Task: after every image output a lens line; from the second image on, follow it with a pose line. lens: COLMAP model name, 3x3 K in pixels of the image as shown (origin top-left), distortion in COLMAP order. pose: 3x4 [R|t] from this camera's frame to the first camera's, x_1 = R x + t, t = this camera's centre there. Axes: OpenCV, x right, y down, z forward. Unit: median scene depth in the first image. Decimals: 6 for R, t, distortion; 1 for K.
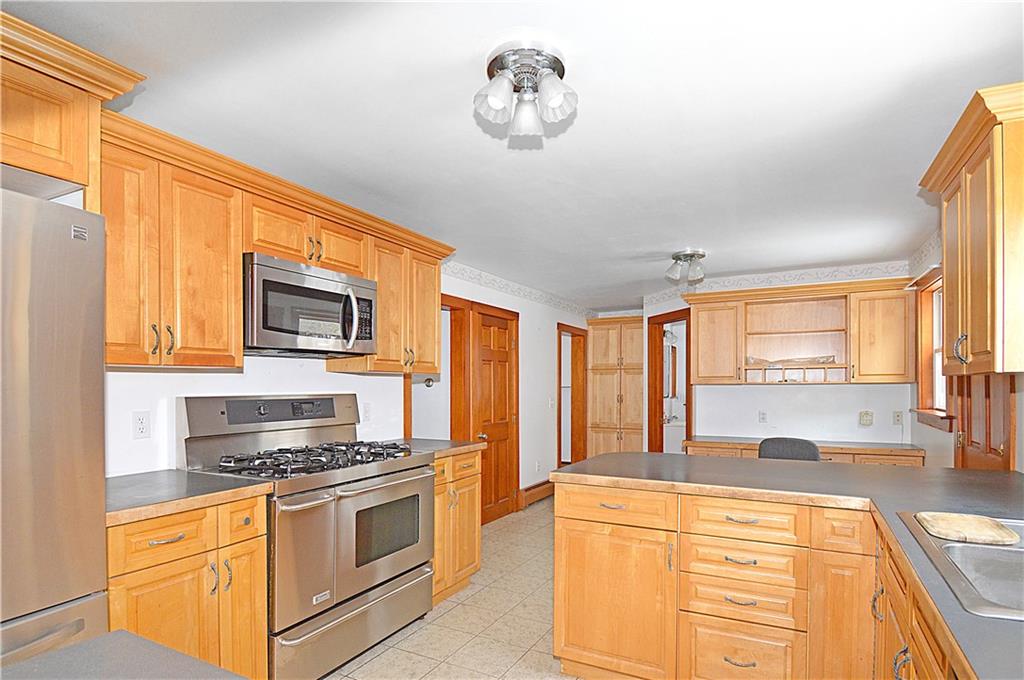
lens RADIAL K [[543.2, 0, 508.4], [0, 543.2, 381.9], [0, 0, 1]] dist [-0.001368, -0.000829]
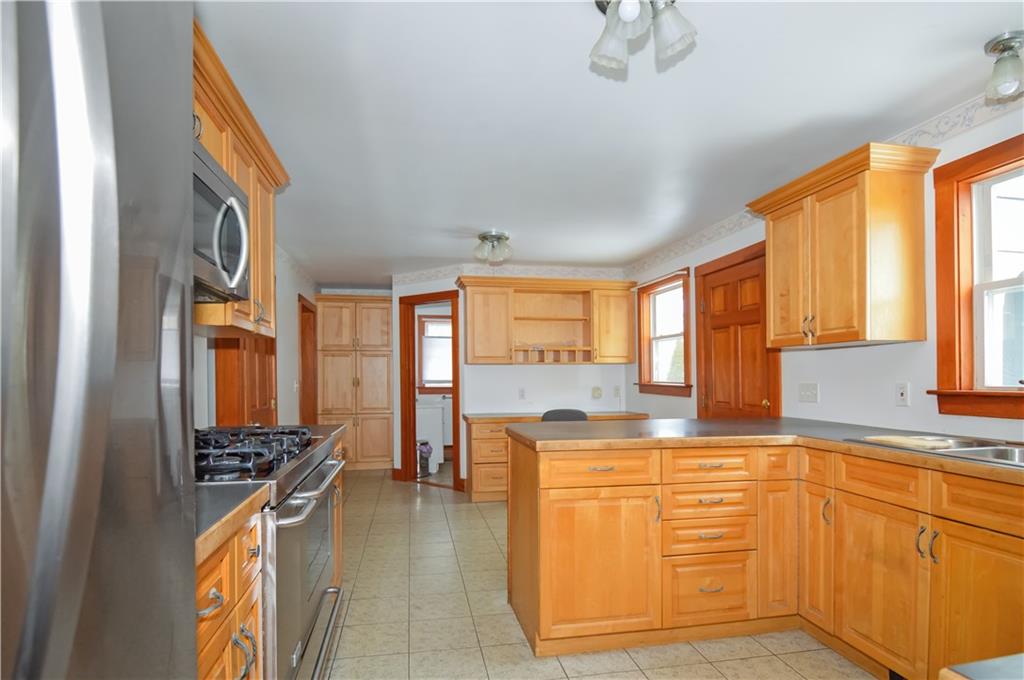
lens RADIAL K [[543.2, 0, 508.4], [0, 543.2, 381.9], [0, 0, 1]] dist [-0.001368, -0.000829]
pose [[0.784354, -0.005985, 0.620285, -0.264634], [-0.002670, 0.999912, 0.013024, 0.027166], [-0.620308, -0.011872, 0.784268, 0.156398]]
